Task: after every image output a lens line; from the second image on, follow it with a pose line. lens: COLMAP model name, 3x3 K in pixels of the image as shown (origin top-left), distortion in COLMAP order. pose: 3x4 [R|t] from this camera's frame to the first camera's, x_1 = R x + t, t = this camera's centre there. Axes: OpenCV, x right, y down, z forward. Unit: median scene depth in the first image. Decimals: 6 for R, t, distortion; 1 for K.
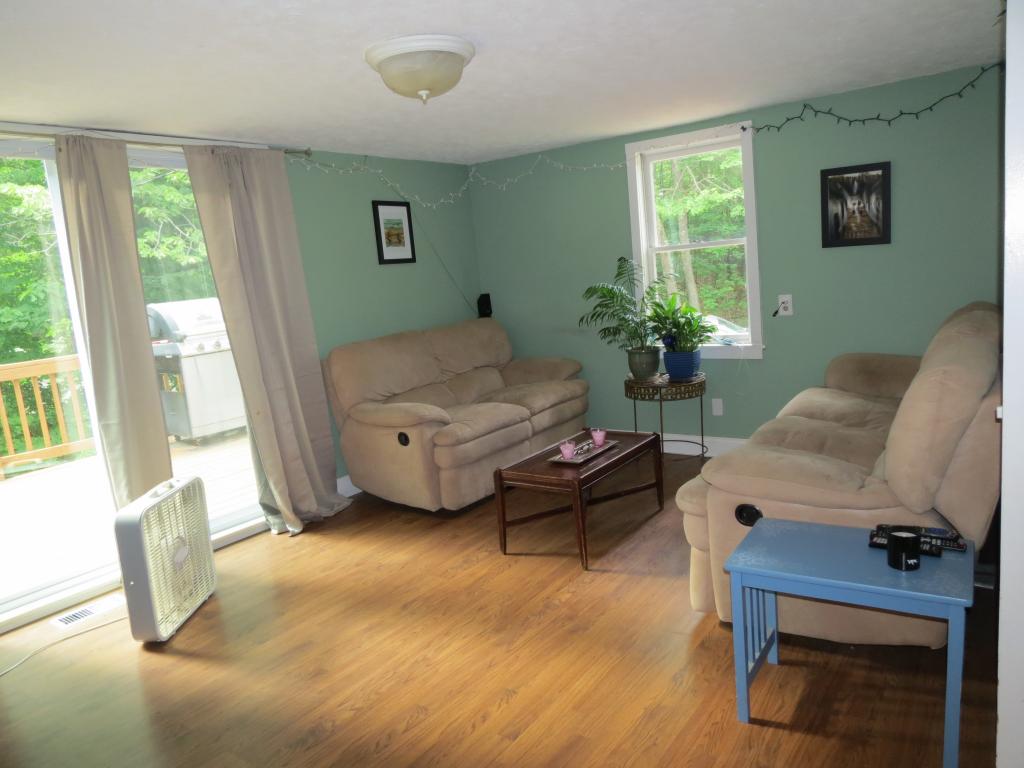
lens RADIAL K [[723.4, 0, 506.2], [0, 723.4, 386.7], [0, 0, 1]] dist [-0.037241, 0.015892]
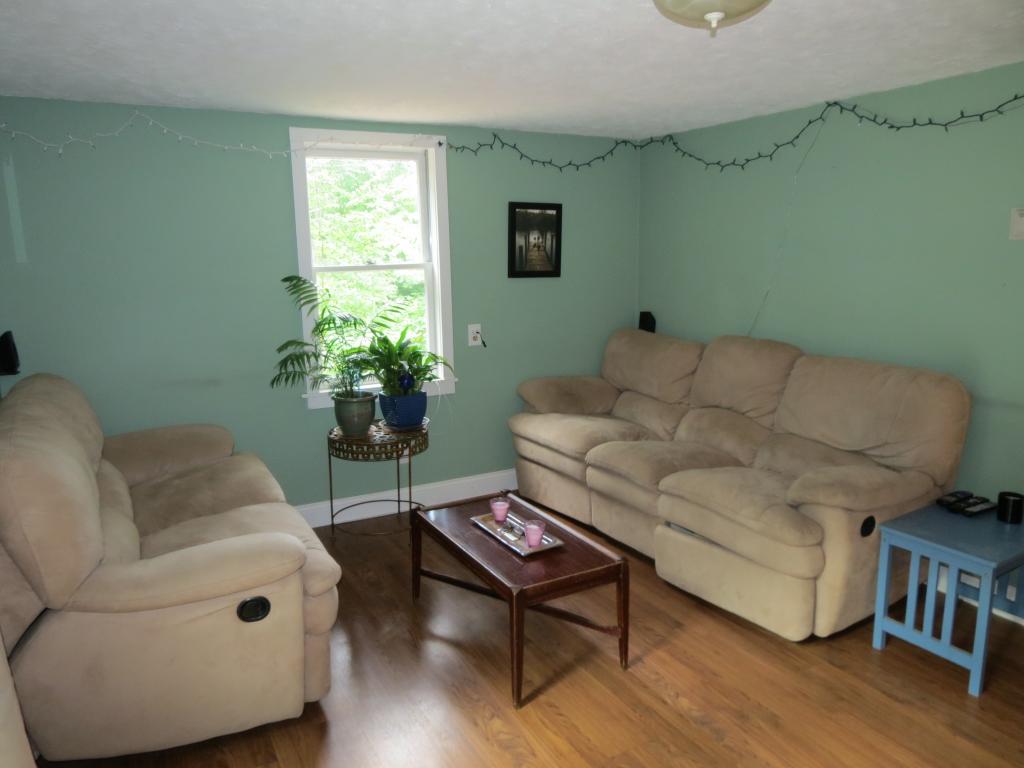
lens RADIAL K [[723.4, 0, 484.6], [0, 723.4, 386.5], [0, 0, 1]] dist [-0.037241, 0.015892]
pose [[0.437940, -0.087736, 0.894713, -0.509059], [0.121316, 0.991891, 0.037884, -0.084300], [-0.890781, 0.091952, 0.445032, 0.591112]]
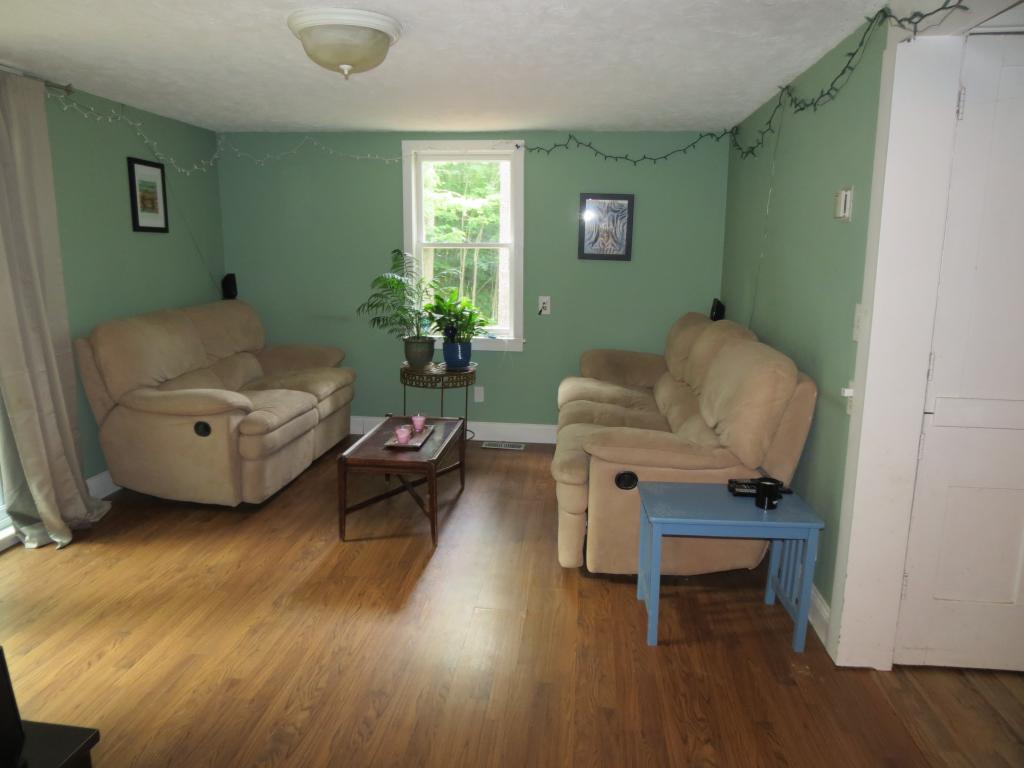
lens RADIAL K [[723.4, 0, 497.3], [0, 723.4, 386.4], [0, 0, 1]] dist [-0.037241, 0.015892]
pose [[0.867515, 0.004749, 0.497388, -0.265816], [-0.010449, 0.999908, 0.008677, 0.007319], [-0.497301, -0.012725, 0.867485, 0.032713]]
